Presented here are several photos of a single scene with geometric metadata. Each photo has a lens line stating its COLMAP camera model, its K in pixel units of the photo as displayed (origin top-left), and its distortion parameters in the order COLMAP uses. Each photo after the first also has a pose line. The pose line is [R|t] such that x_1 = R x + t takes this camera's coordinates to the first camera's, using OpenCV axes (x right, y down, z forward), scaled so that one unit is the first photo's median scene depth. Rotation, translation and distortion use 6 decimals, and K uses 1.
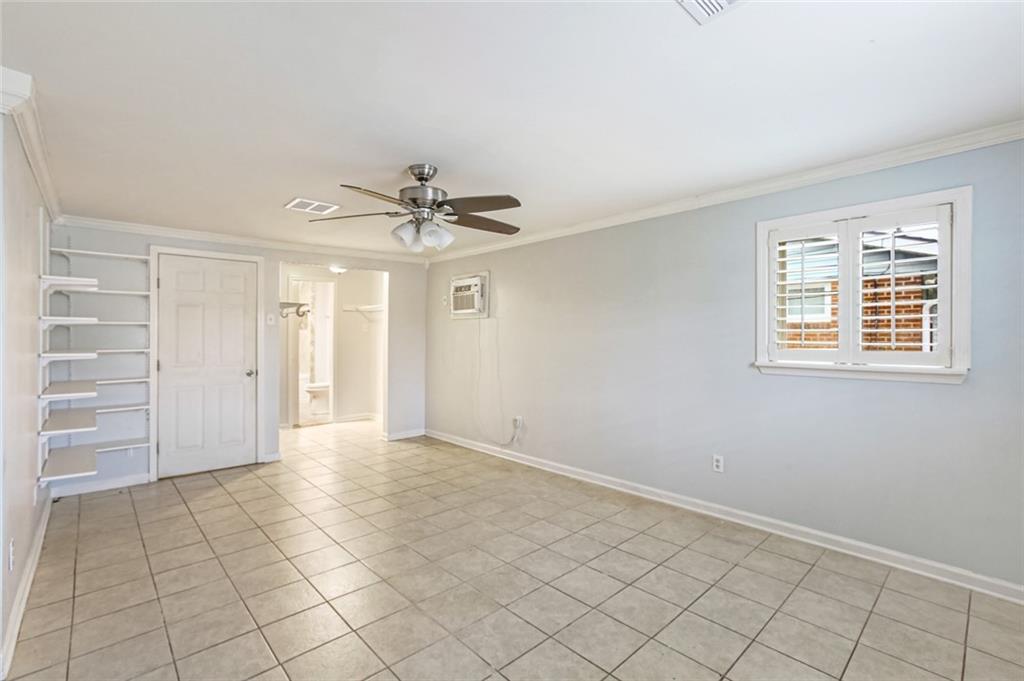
lens RADIAL K [[468.4, 0, 524.4], [0, 468.4, 325.8], [0, 0, 1]] dist [-0.004571, 0.001235]
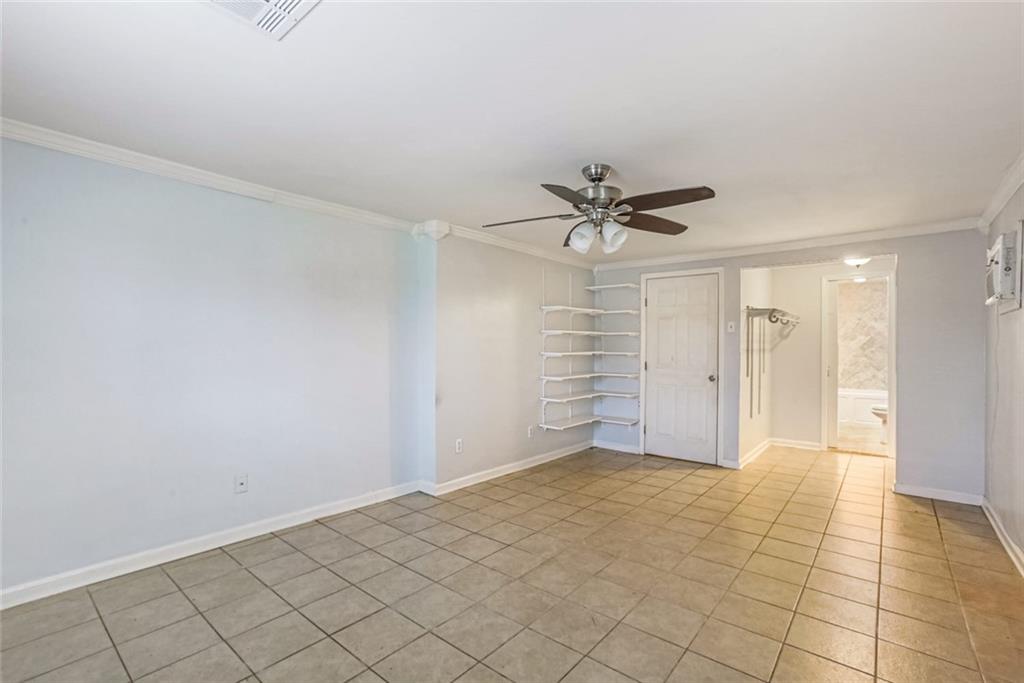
lens RADIAL K [[468.7, 0, 494.0], [0, 468.7, 341.6], [0, 0, 1]] dist [-0.002314, 0.000777]
pose [[0.118982, -0.003208, -0.992891, 0.469478], [0.015353, 0.999881, -0.001391, 0.012301], [0.992778, -0.015078, 0.119017, 0.436185]]
